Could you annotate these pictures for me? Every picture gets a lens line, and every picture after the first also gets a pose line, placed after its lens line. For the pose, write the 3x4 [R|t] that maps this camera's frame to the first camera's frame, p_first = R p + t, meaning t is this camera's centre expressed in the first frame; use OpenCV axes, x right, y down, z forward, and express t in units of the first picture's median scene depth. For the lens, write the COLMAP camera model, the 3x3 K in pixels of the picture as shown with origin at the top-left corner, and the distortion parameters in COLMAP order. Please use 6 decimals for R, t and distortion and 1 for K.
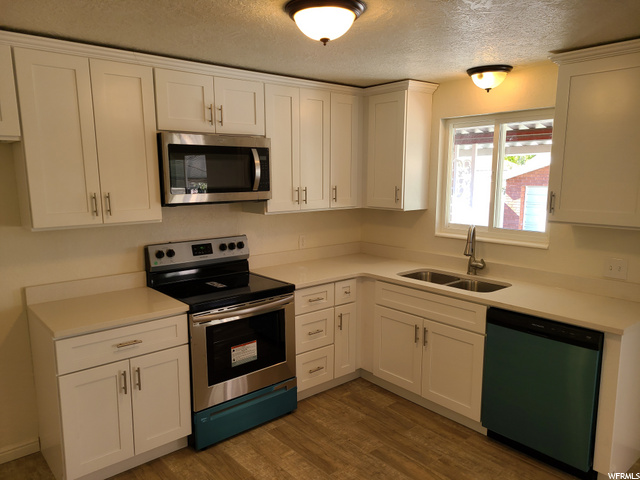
lens RADIAL K [[477.2, 0, 315.5], [0, 477.2, 247.9], [0, 0, 1]] dist [0.054045, -0.033035]
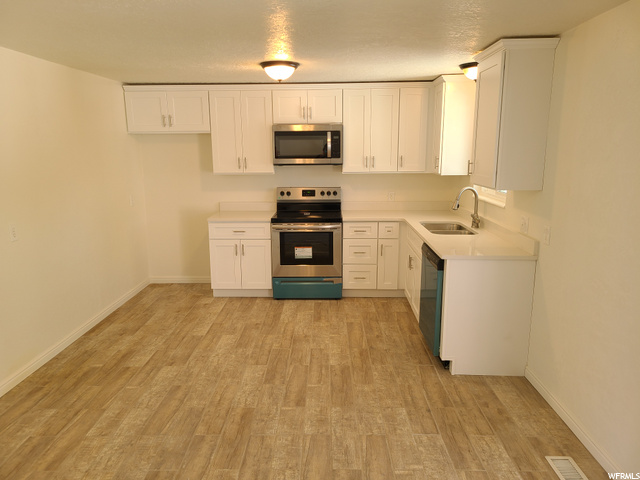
lens RADIAL K [[477.2, 0, 313.2], [0, 477.2, 239.7], [0, 0, 1]] dist [0.054045, -0.033035]
pose [[0.739894, 0.124870, -0.661033, 0.991771], [-0.100185, 0.992117, 0.075275, 0.040897], [0.665221, 0.010530, 0.746572, -0.253349]]
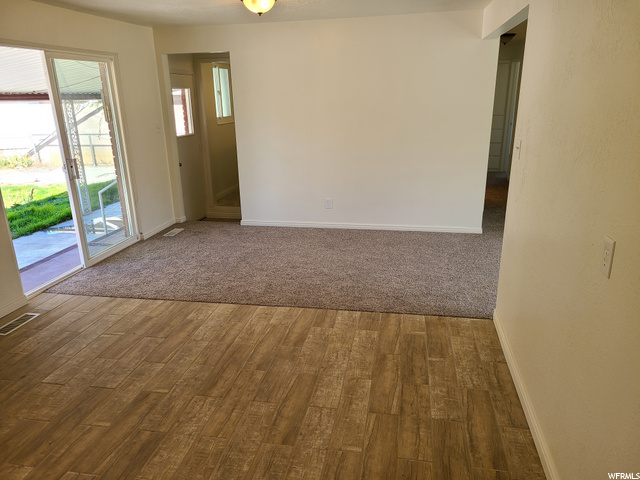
lens RADIAL K [[477.2, 0, 313.3], [0, 477.2, 245.8], [0, 0, 1]] dist [0.054045, -0.033035]
pose [[-0.612879, -0.223841, 0.757809, -0.465338], [0.147183, 0.909915, 0.387804, -0.073903], [-0.776348, 0.349213, -0.524722, 0.629751]]
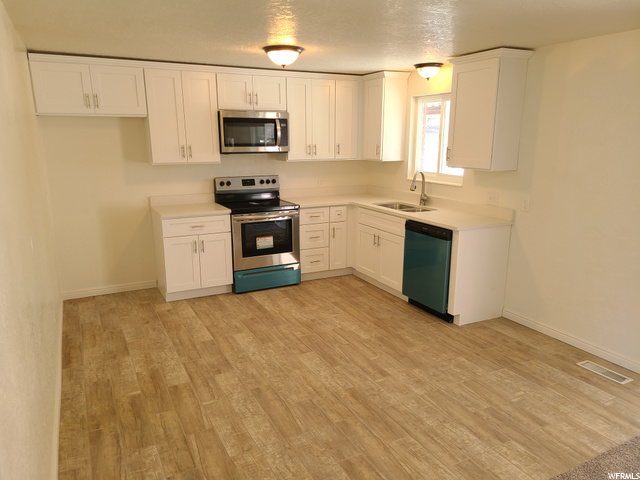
lens RADIAL K [[477.2, 0, 322.6], [0, 477.2, 246.8], [0, 0, 1]] dist [0.054045, -0.033035]
pose [[0.973757, 0.055145, -0.220809, 0.420833], [-0.039158, 0.996328, 0.076138, 0.097120], [0.224197, -0.065494, 0.972341, -0.595699]]
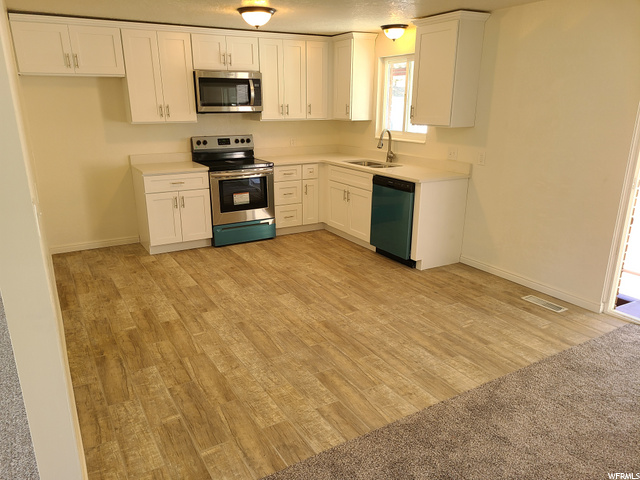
lens RADIAL K [[477.2, 0, 312.4], [0, 477.2, 247.1], [0, 0, 1]] dist [0.054045, -0.033035]
pose [[0.982042, 0.056491, -0.180008, 0.442251], [-0.030685, 0.989240, 0.143046, 0.133627], [0.186152, -0.134953, 0.973209, -0.718337]]
